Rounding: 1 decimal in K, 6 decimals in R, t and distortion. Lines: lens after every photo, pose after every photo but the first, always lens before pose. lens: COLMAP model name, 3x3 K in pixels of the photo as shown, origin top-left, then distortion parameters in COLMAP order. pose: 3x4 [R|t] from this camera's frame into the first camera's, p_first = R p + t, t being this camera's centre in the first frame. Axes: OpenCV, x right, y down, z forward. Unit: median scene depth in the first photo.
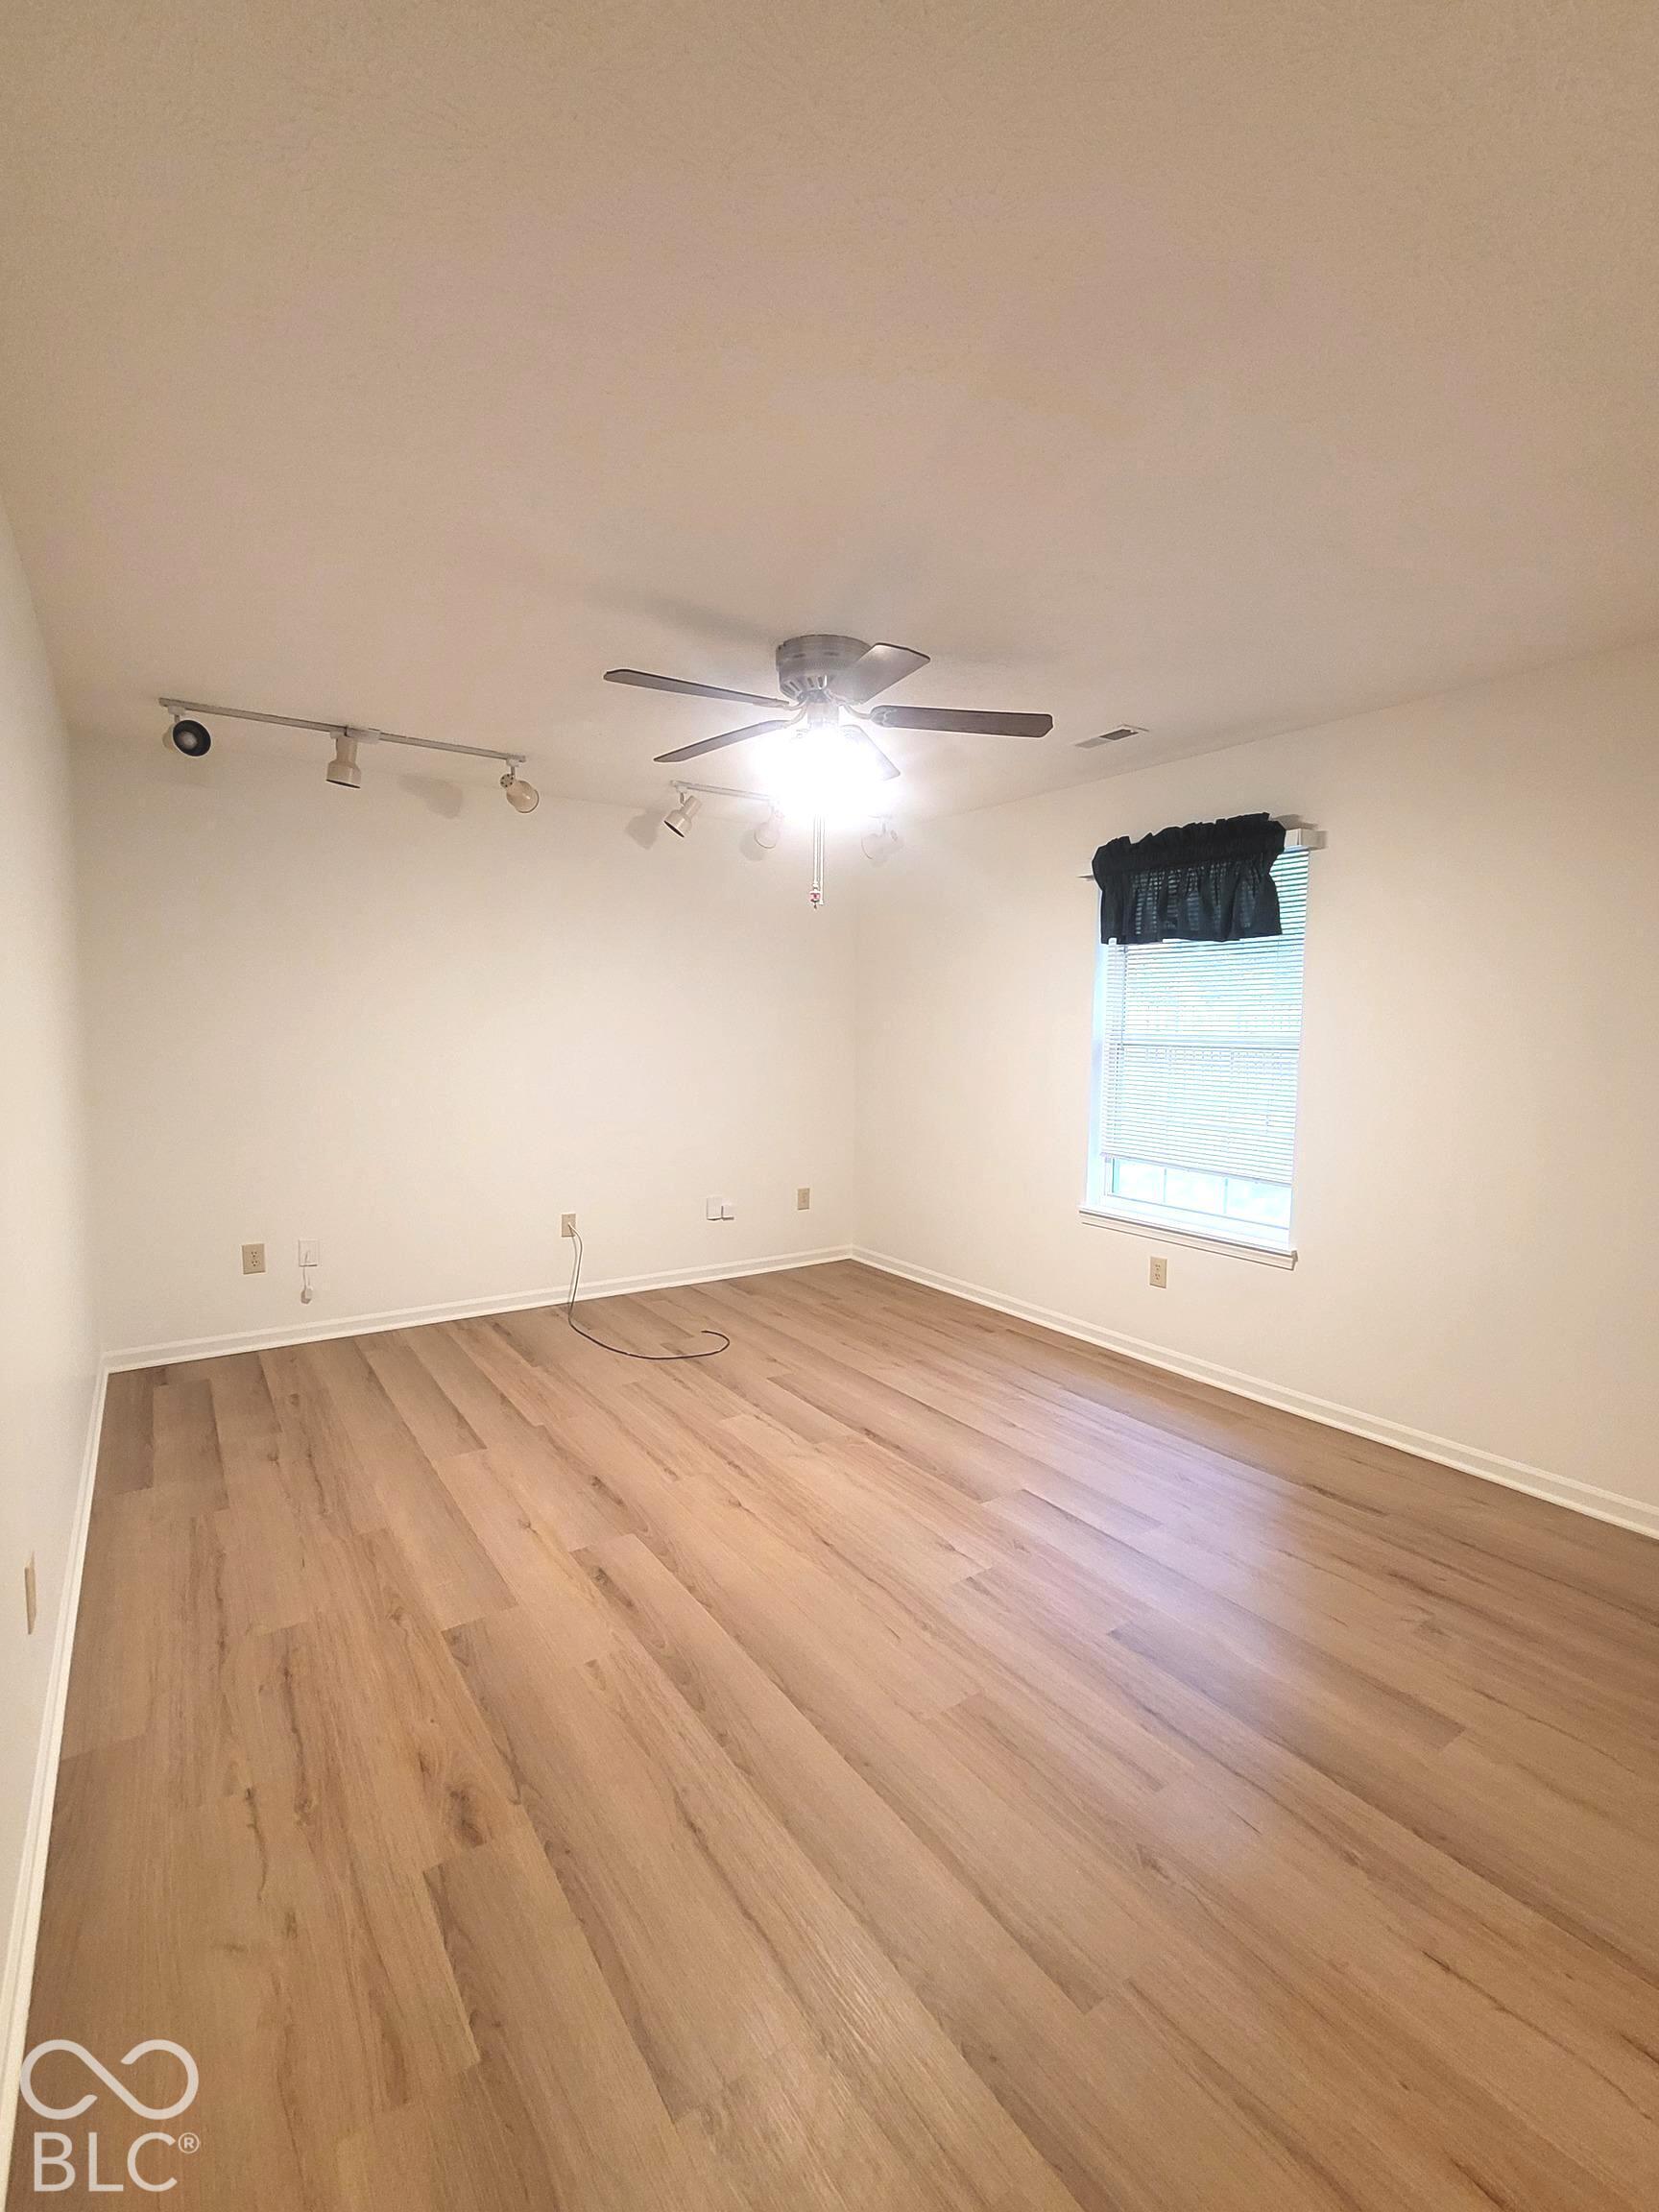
lens RADIAL K [[964.4, 0, 830.8], [0, 964.4, 1107.4], [0, 0, 1]] dist [-0.000715, -0.000088]
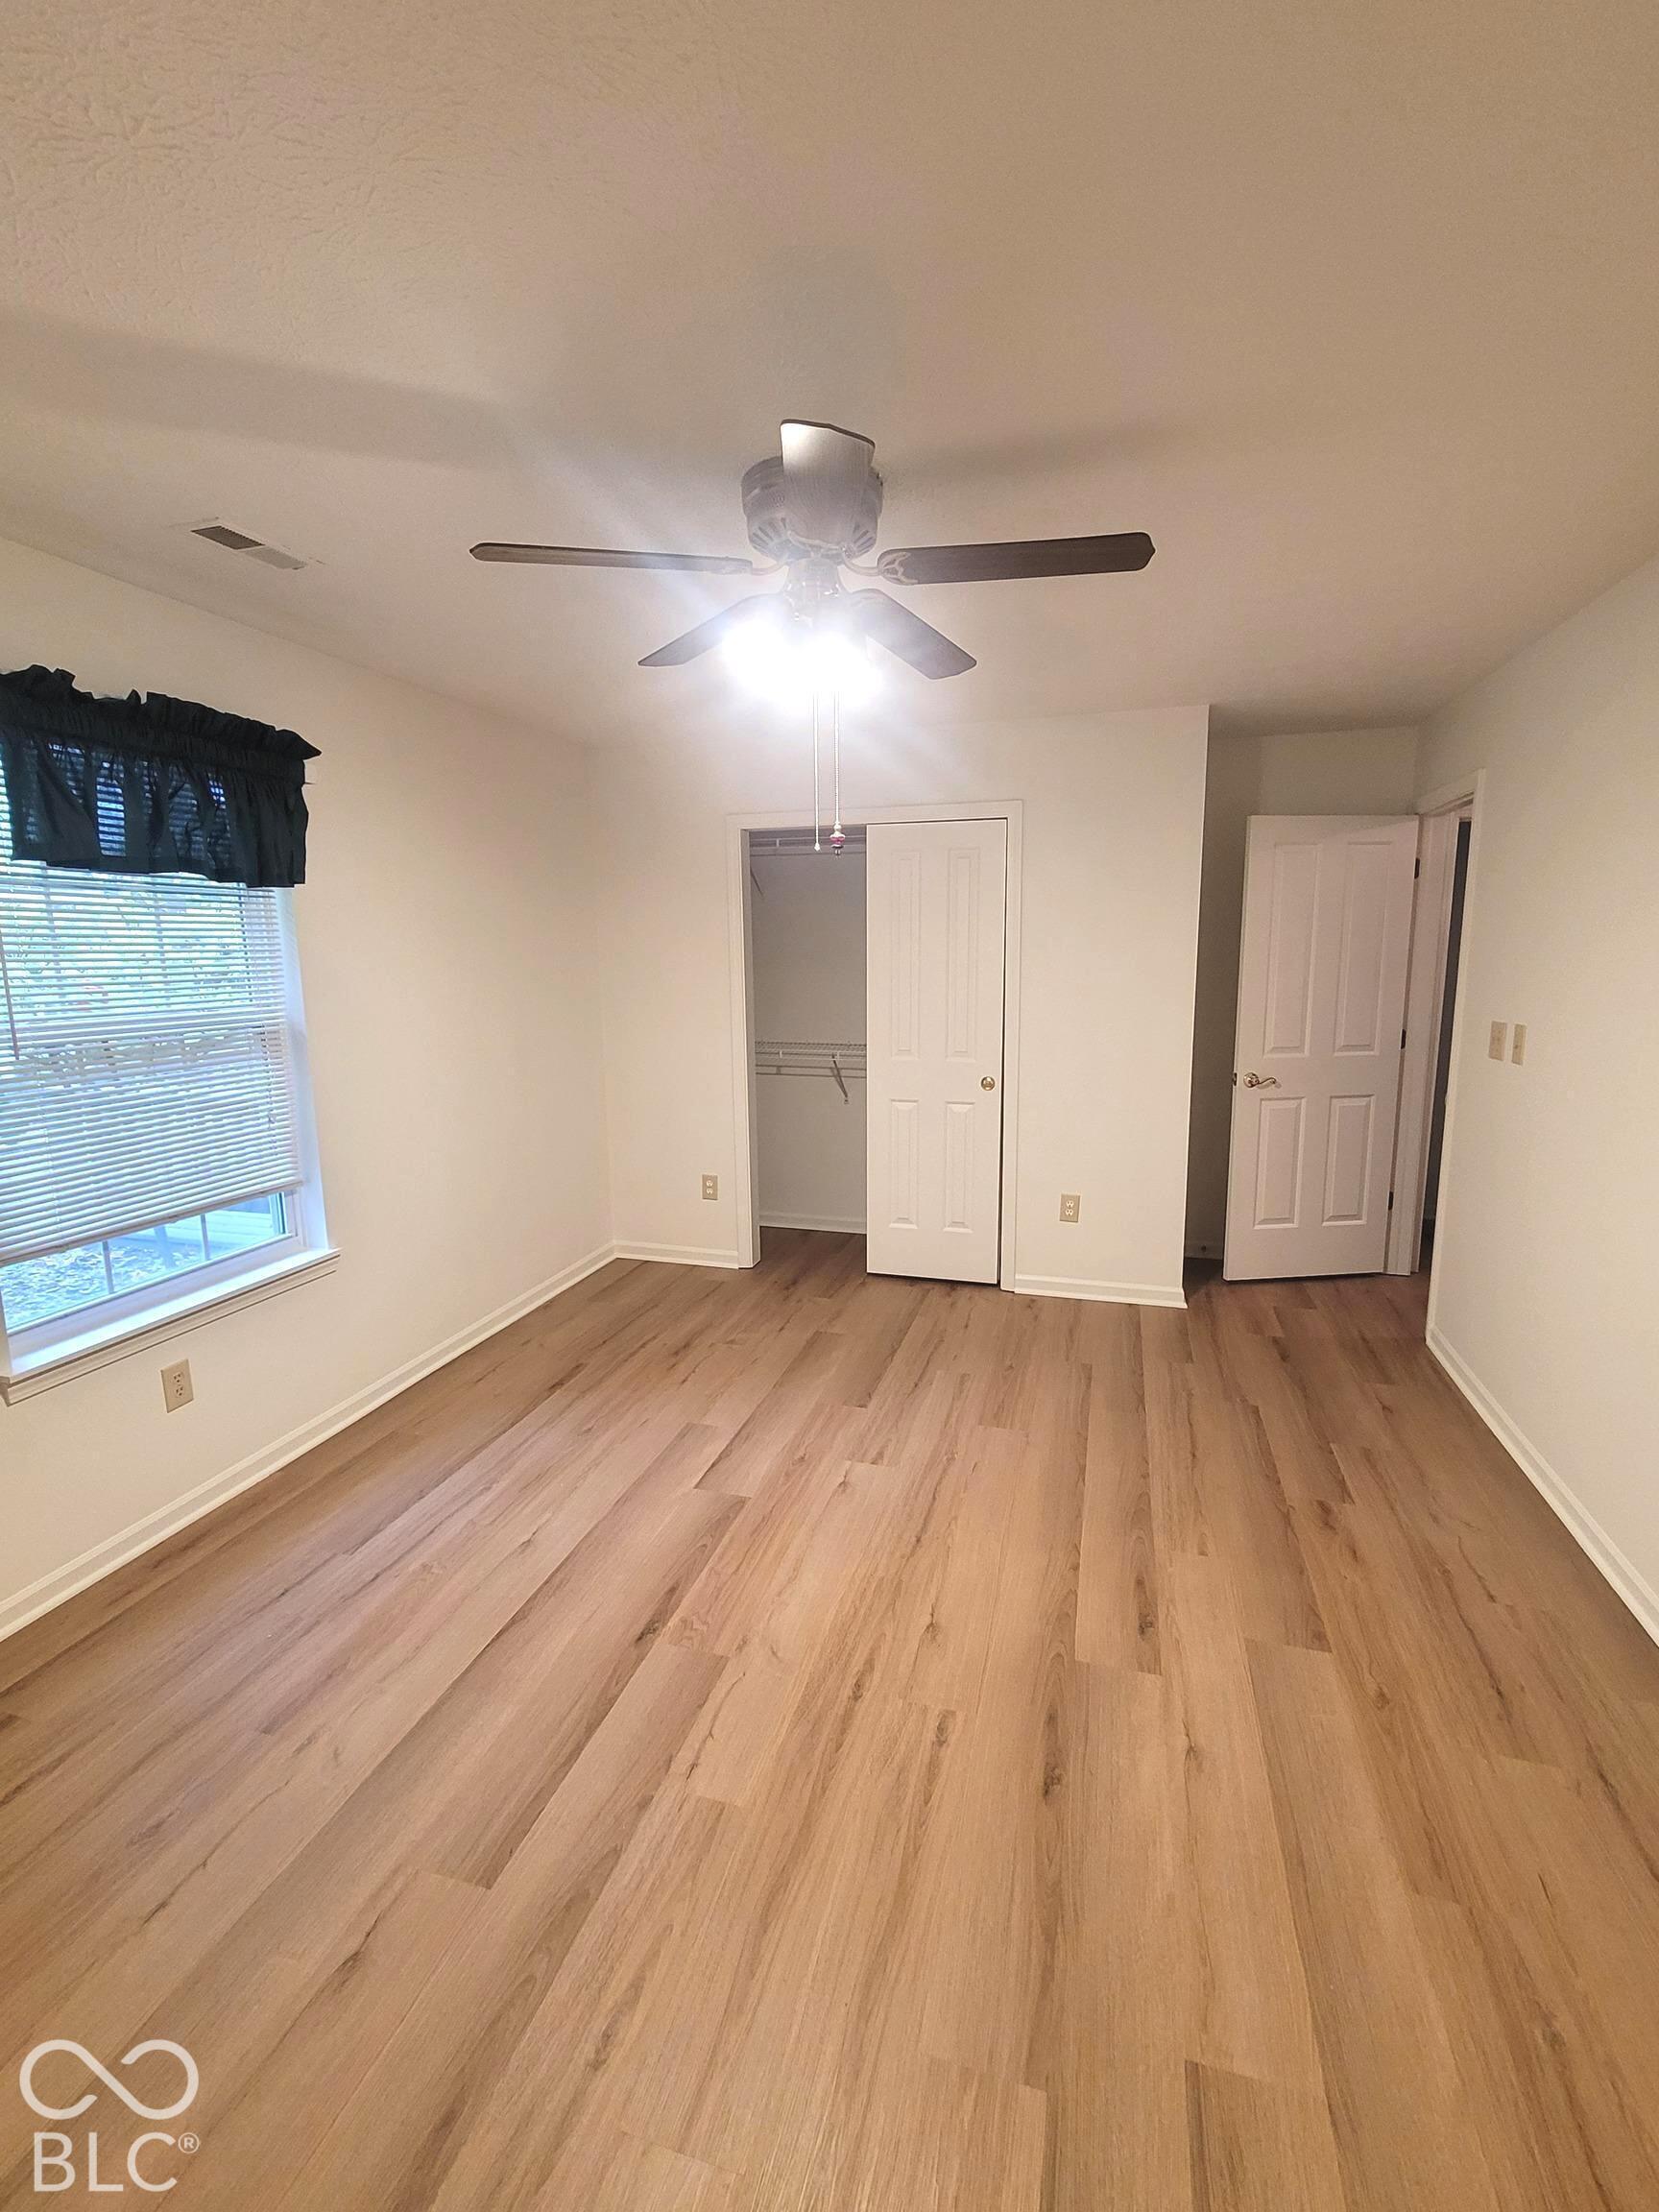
lens RADIAL K [[964.4, 0, 836.0], [0, 964.4, 1097.3], [0, 0, 1]] dist [-0.000715, -0.000088]
pose [[-0.625116, -0.123721, 0.770664, -0.640512], [0.070963, 0.974260, 0.213967, -0.194311], [-0.777300, 0.188442, -0.600246, 1.550798]]
